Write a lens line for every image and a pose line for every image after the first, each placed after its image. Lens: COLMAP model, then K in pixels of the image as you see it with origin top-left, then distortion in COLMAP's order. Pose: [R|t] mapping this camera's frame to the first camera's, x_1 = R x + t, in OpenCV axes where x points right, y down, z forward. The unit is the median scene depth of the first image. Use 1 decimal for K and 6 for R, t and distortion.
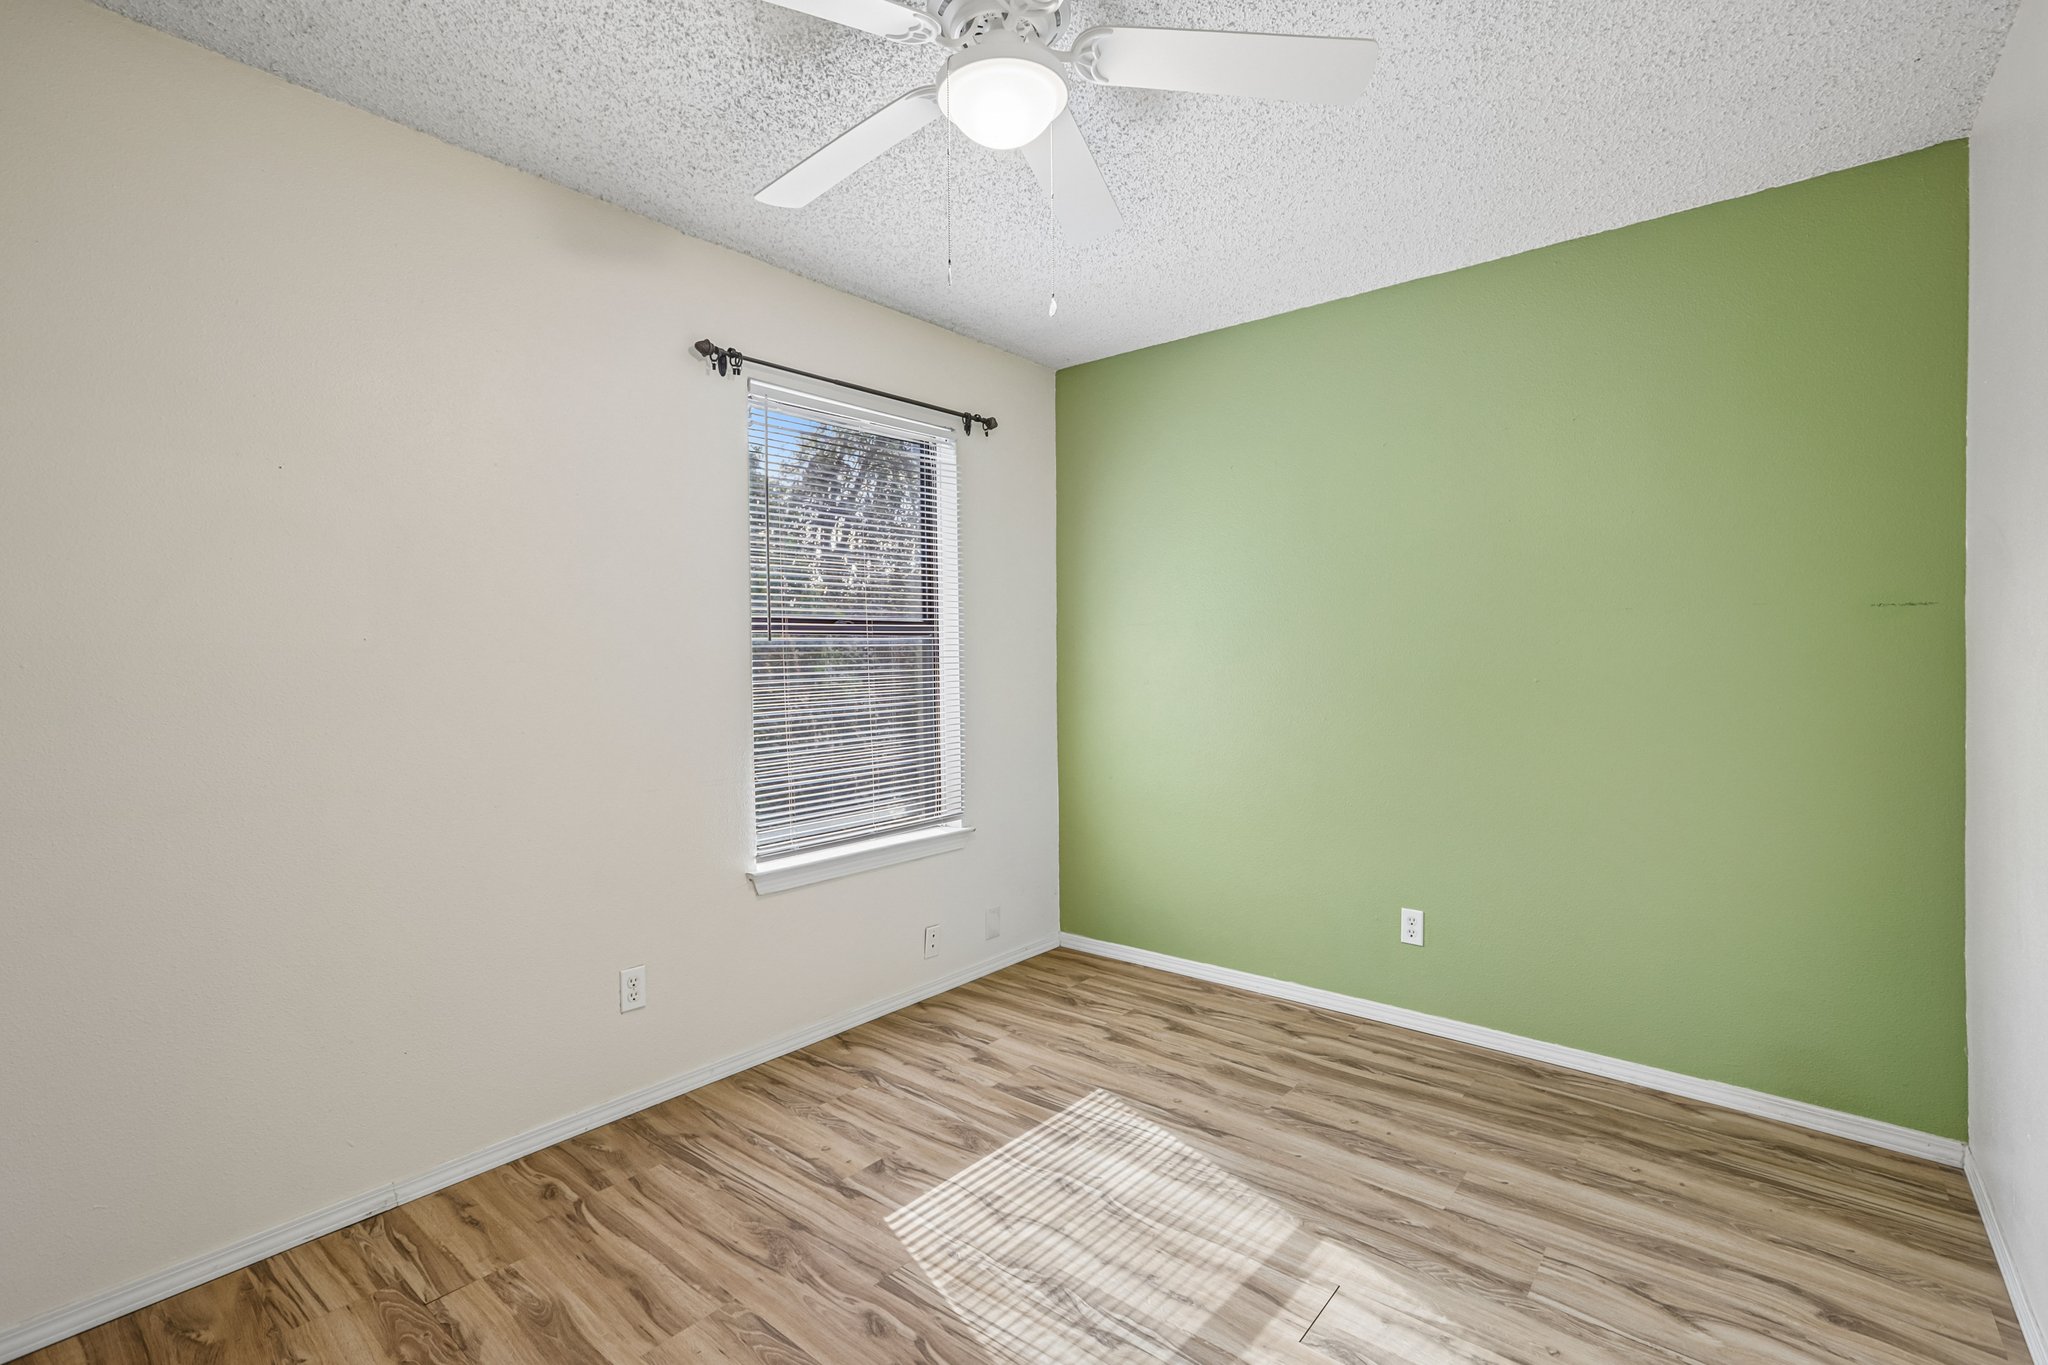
lens RADIAL K [[901.7, 0, 1030.8], [0, 901.7, 649.6], [0, 0, 1]] dist [-0.030441, 0.020456]
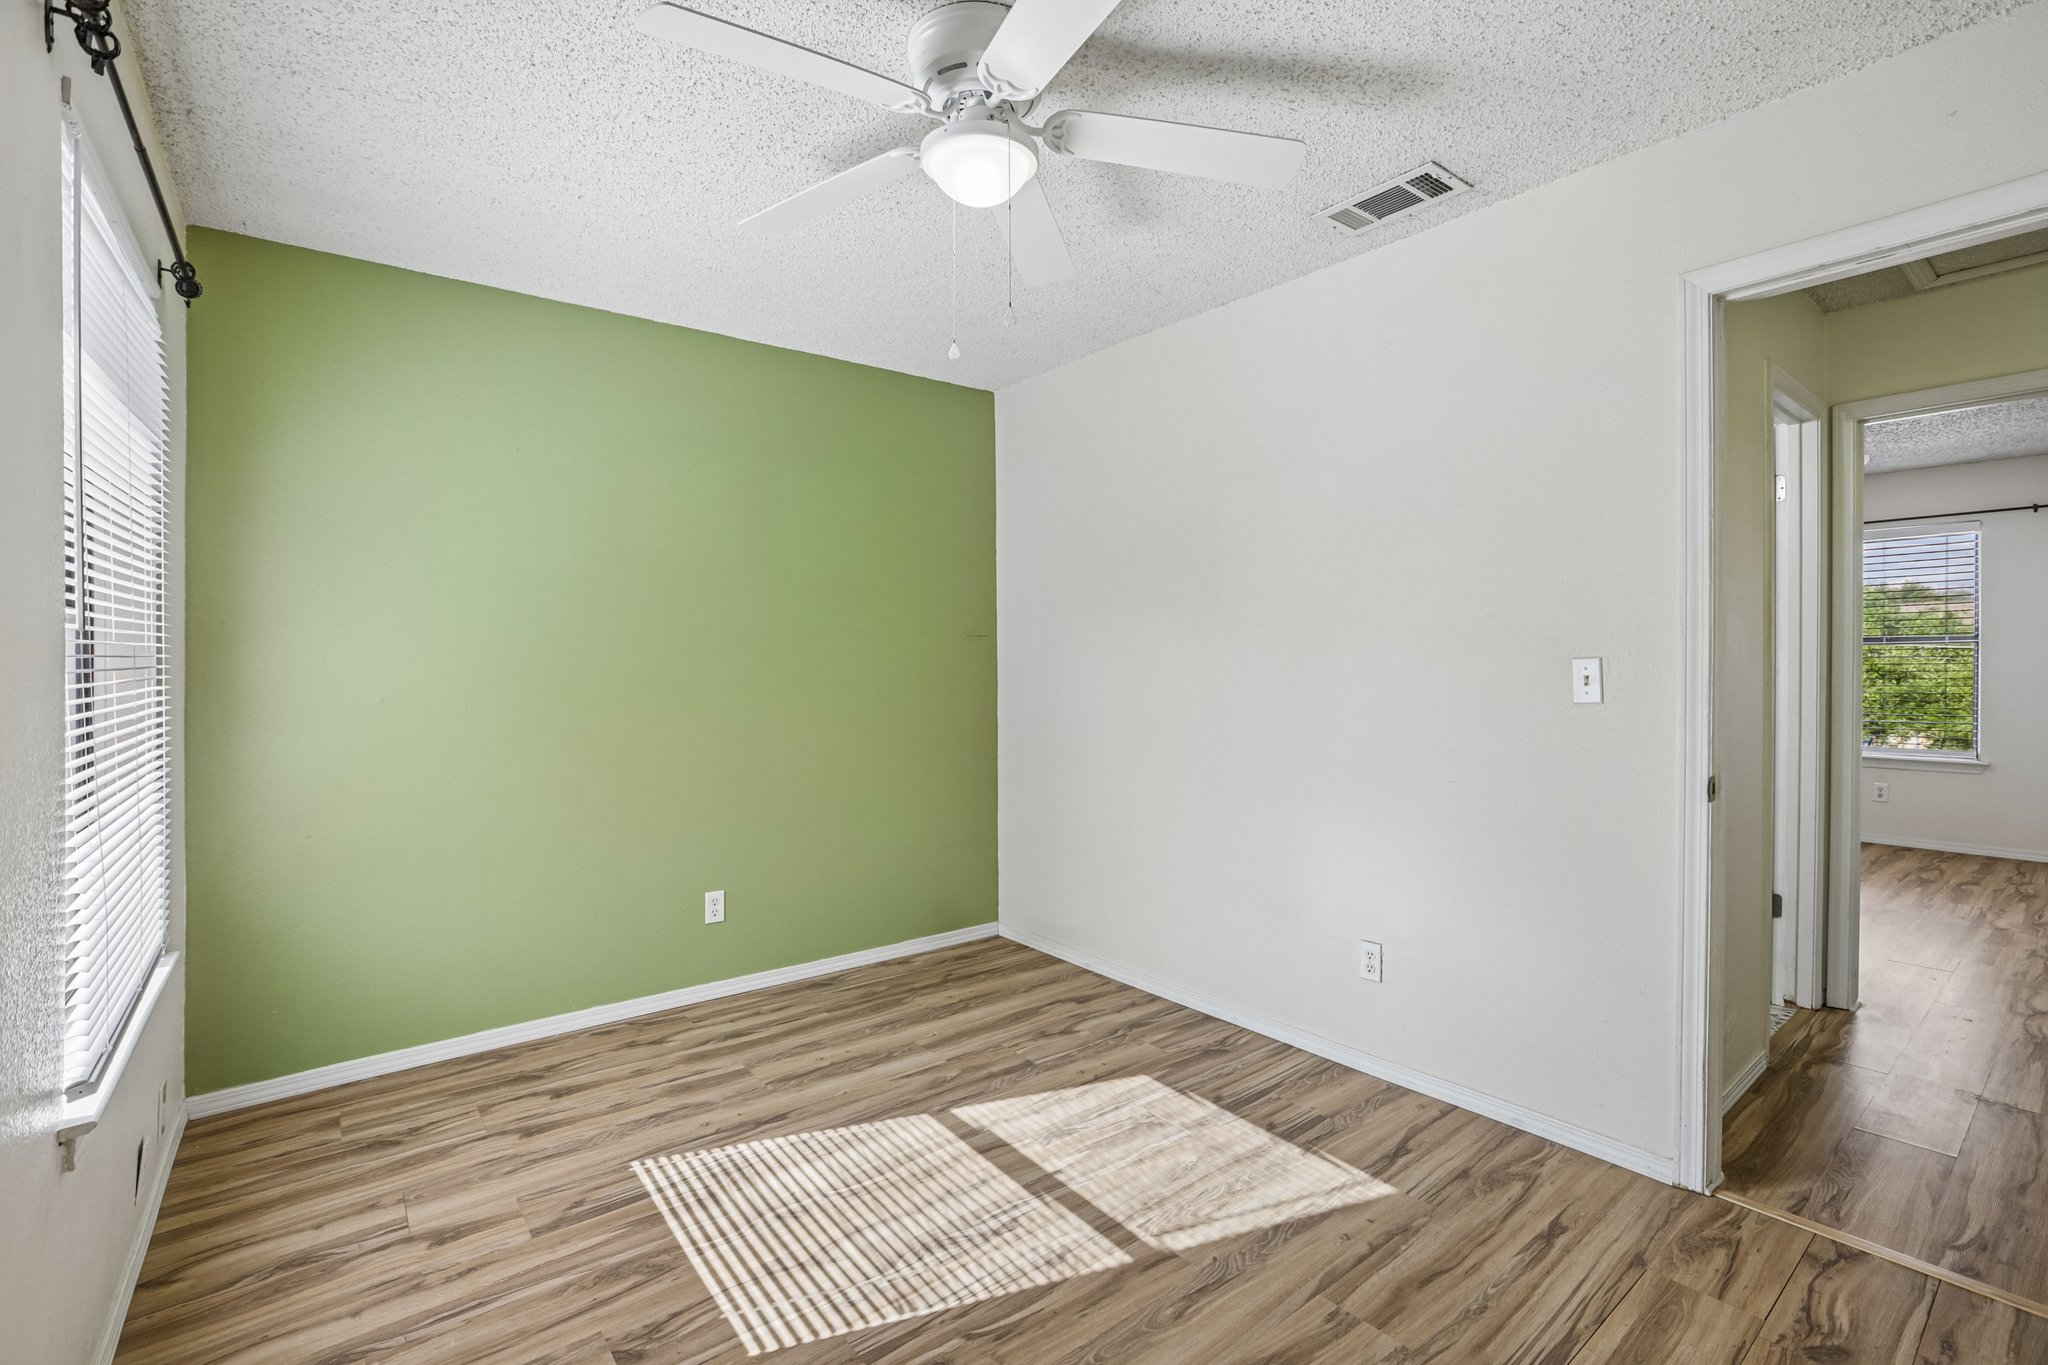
lens RADIAL K [[902.3, 0, 1024.0], [0, 902.3, 682.5], [0, 0, 1]] dist [-0.057690, 0.021377]
pose [[0.239214, -0.022212, 0.970713, -0.648369], [0.001844, 0.999747, 0.022422, 0.009469], [-0.970965, -0.003574, 0.239194, 0.432429]]
